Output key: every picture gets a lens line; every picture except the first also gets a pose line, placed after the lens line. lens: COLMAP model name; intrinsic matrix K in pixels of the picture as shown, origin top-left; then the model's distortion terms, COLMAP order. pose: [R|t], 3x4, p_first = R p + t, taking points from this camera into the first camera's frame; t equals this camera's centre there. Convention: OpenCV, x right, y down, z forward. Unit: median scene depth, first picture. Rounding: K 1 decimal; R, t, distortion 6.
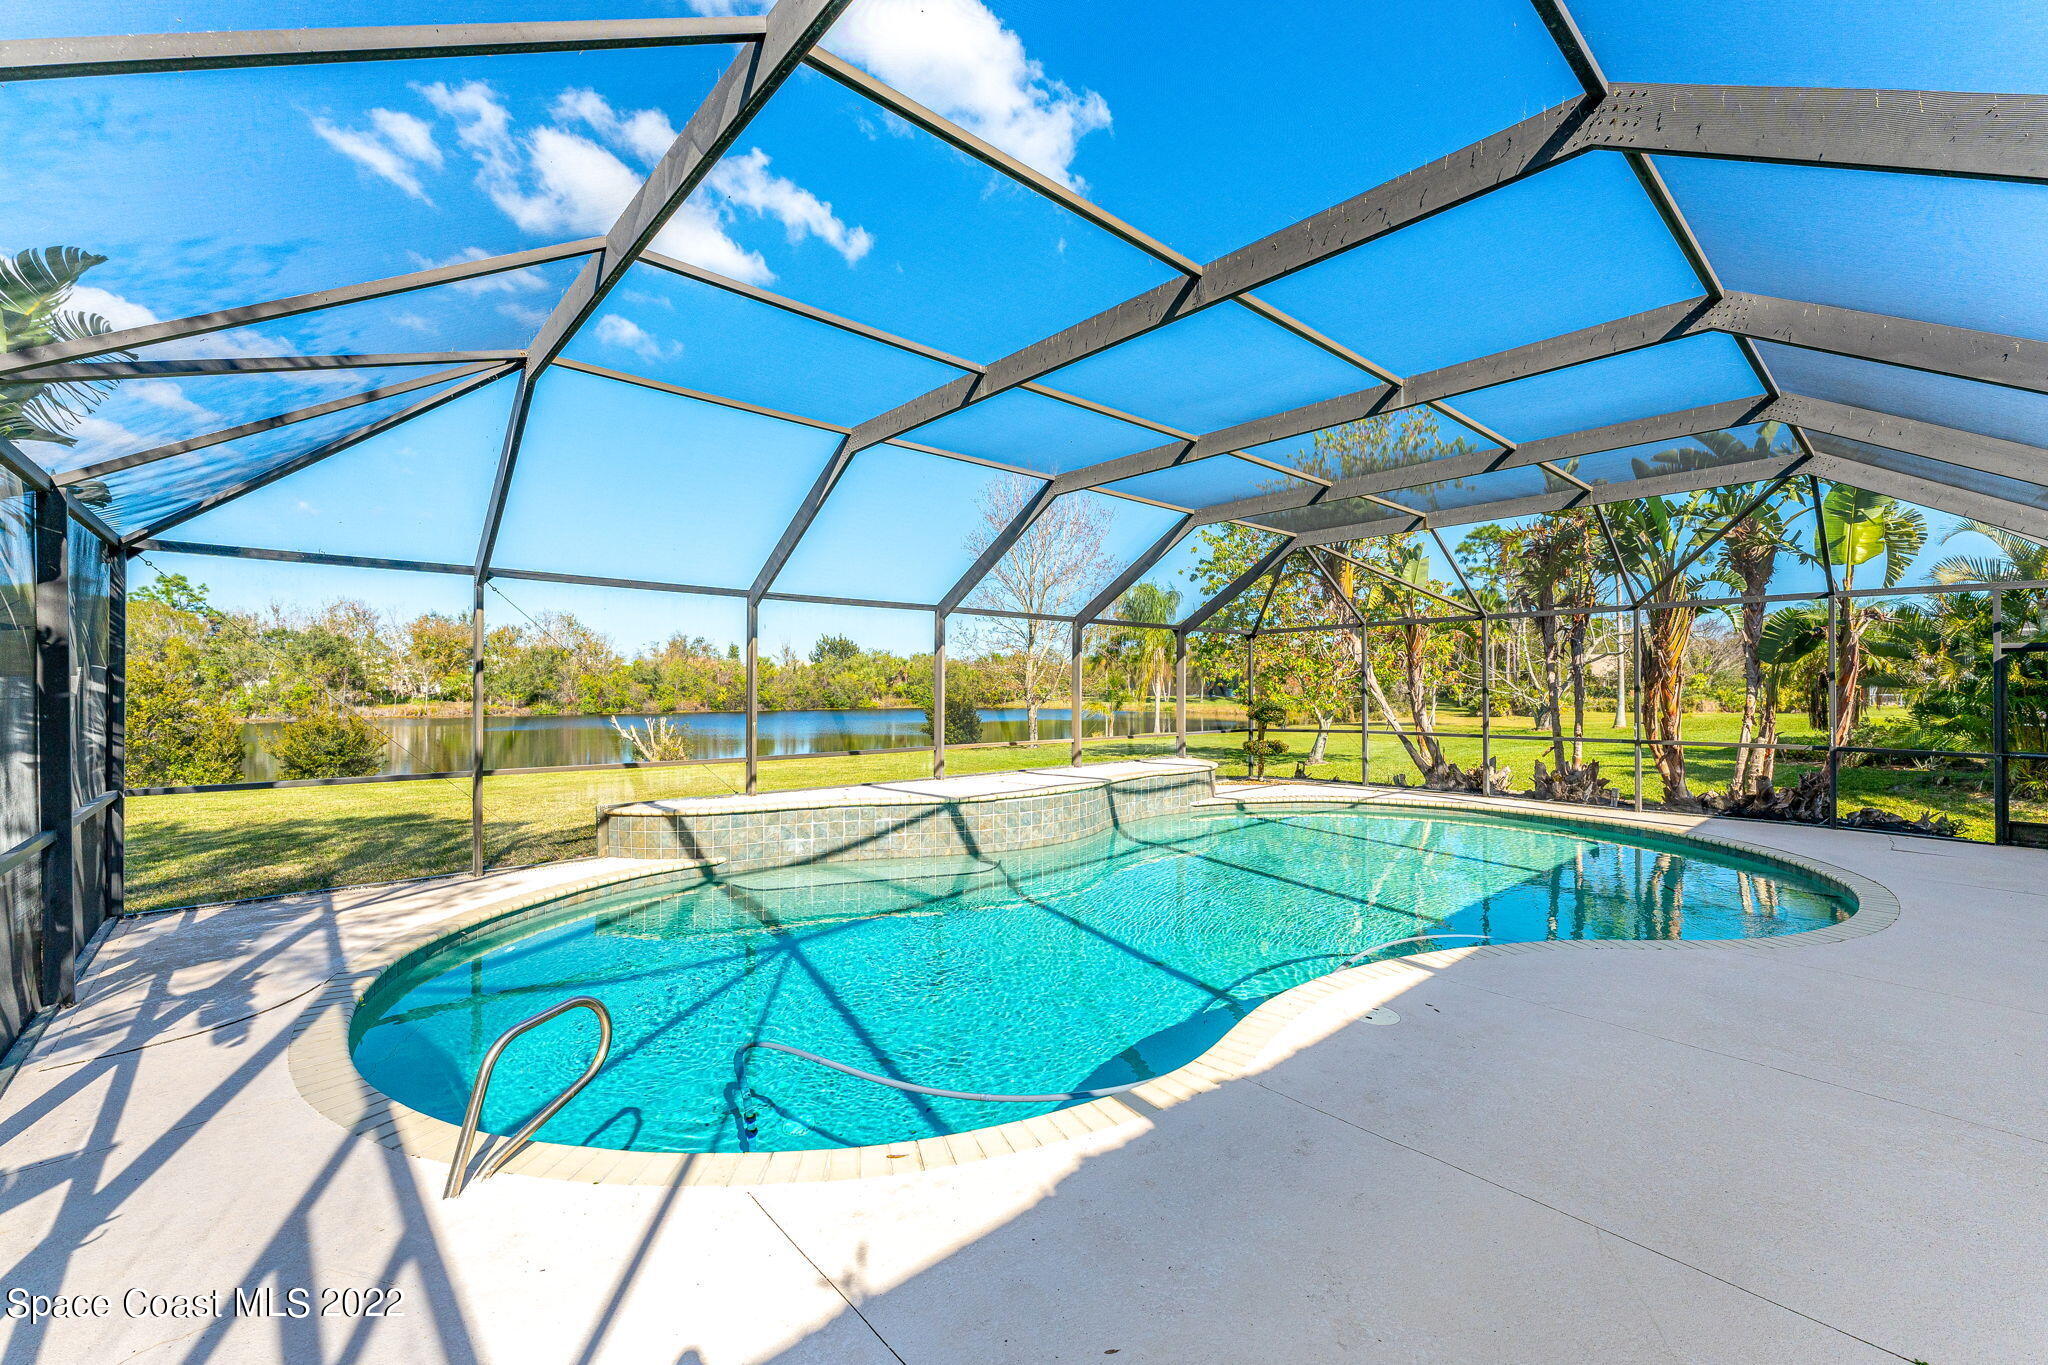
lens RADIAL K [[836.7, 0, 1021.6], [0, 836.7, 682.0], [0, 0, 1]] dist [-0.000690, -0.000278]
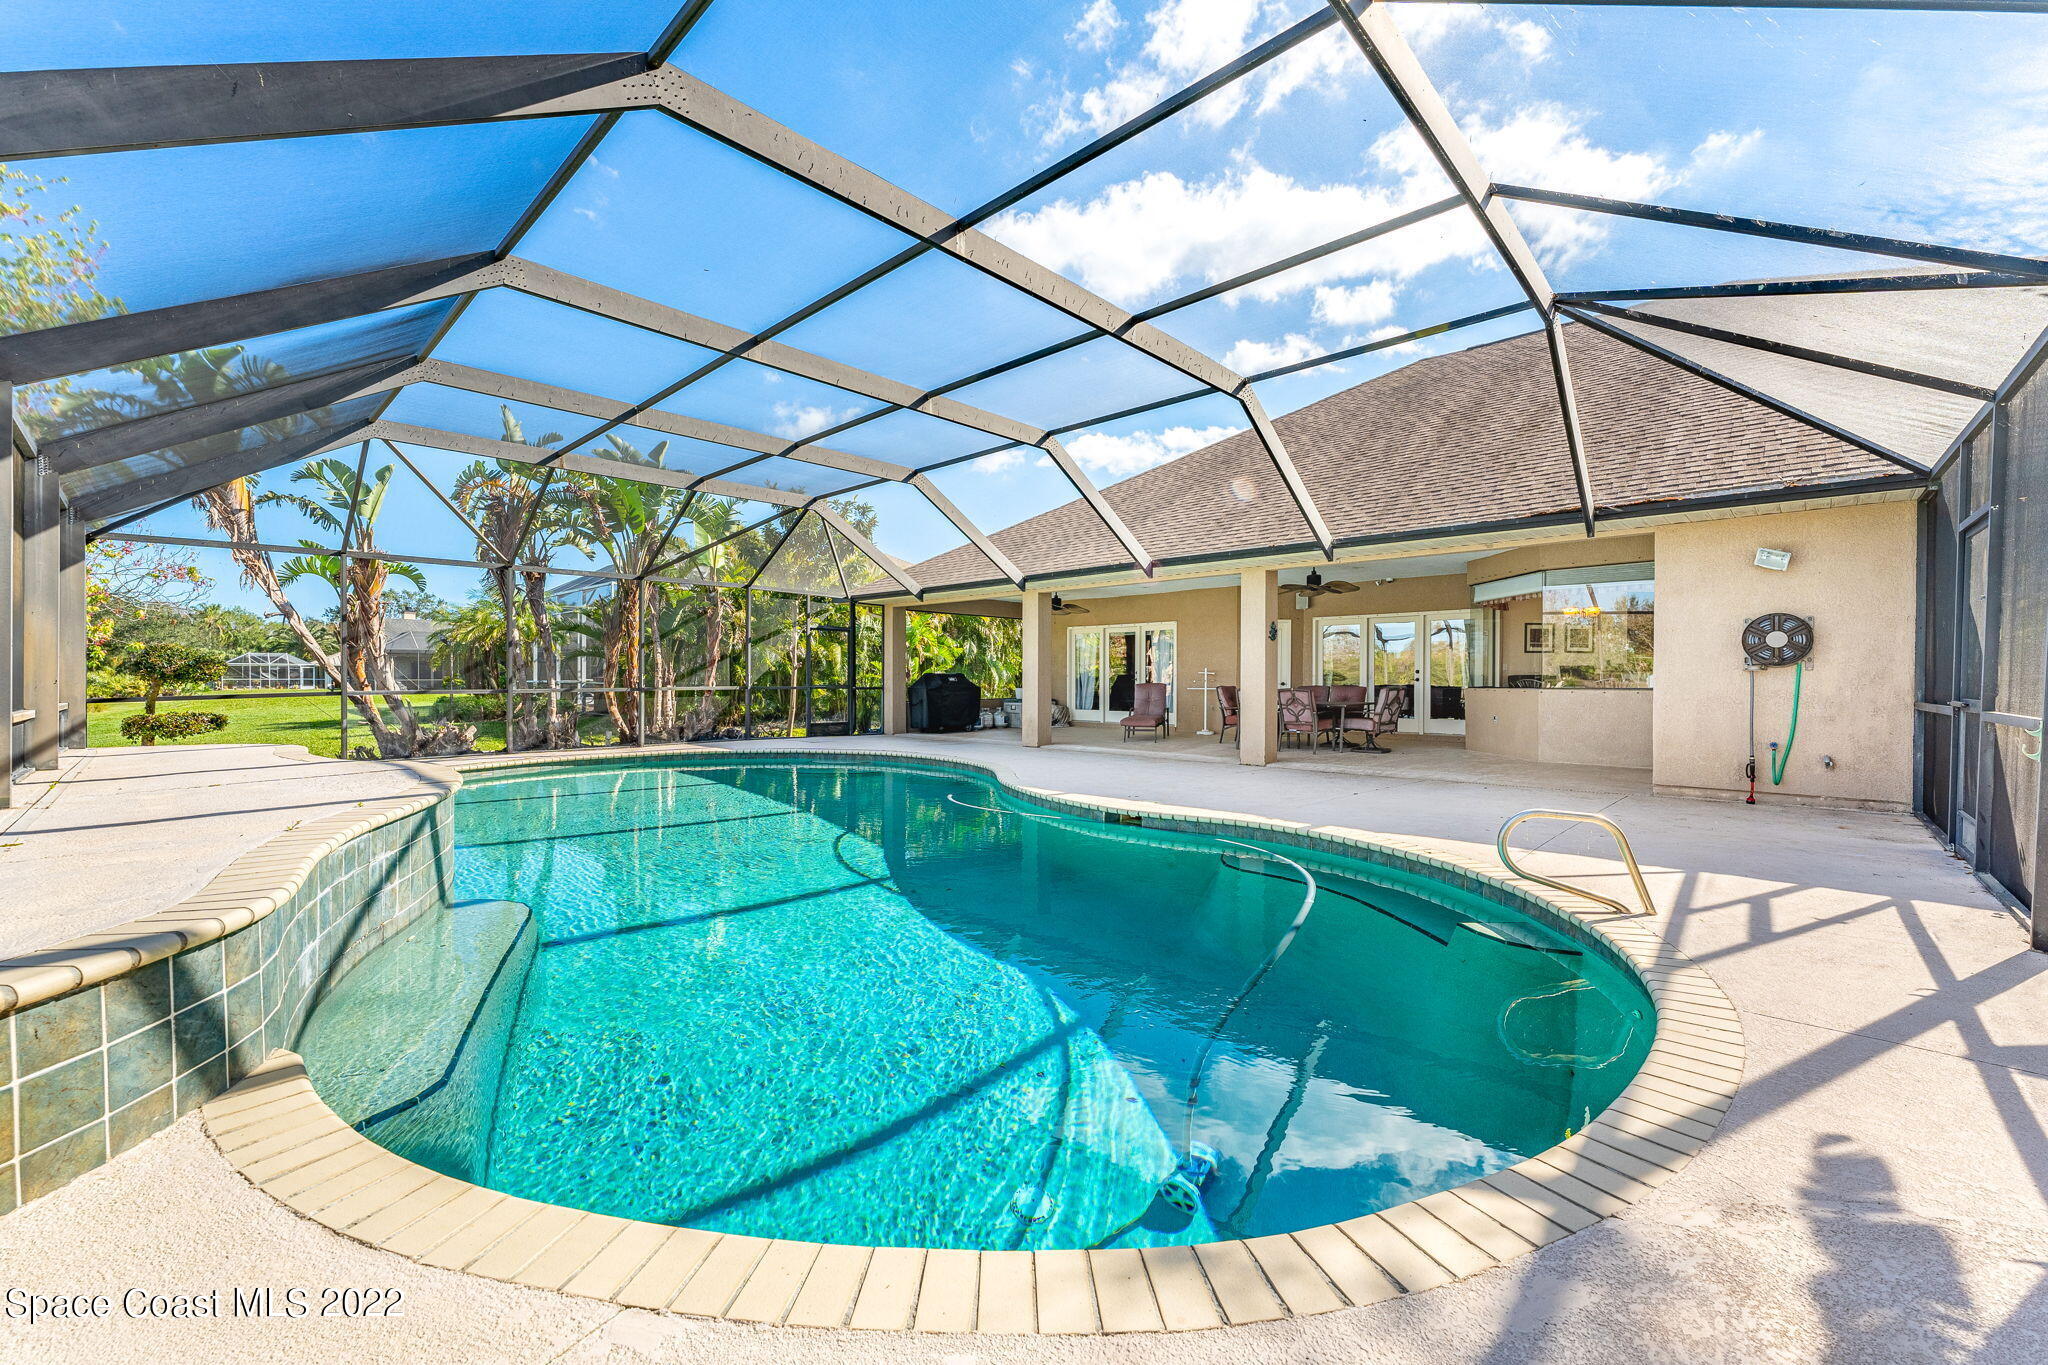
lens RADIAL K [[836.7, 0, 1021.1], [0, 836.7, 683.2], [0, 0, 1]] dist [-0.000690, -0.000278]
pose [[-0.099727, -0.013310, 0.994926, -1.331419], [0.003718, 0.999899, 0.013749, 0.130903], [-0.995008, 0.005070, -0.099668, 1.476832]]
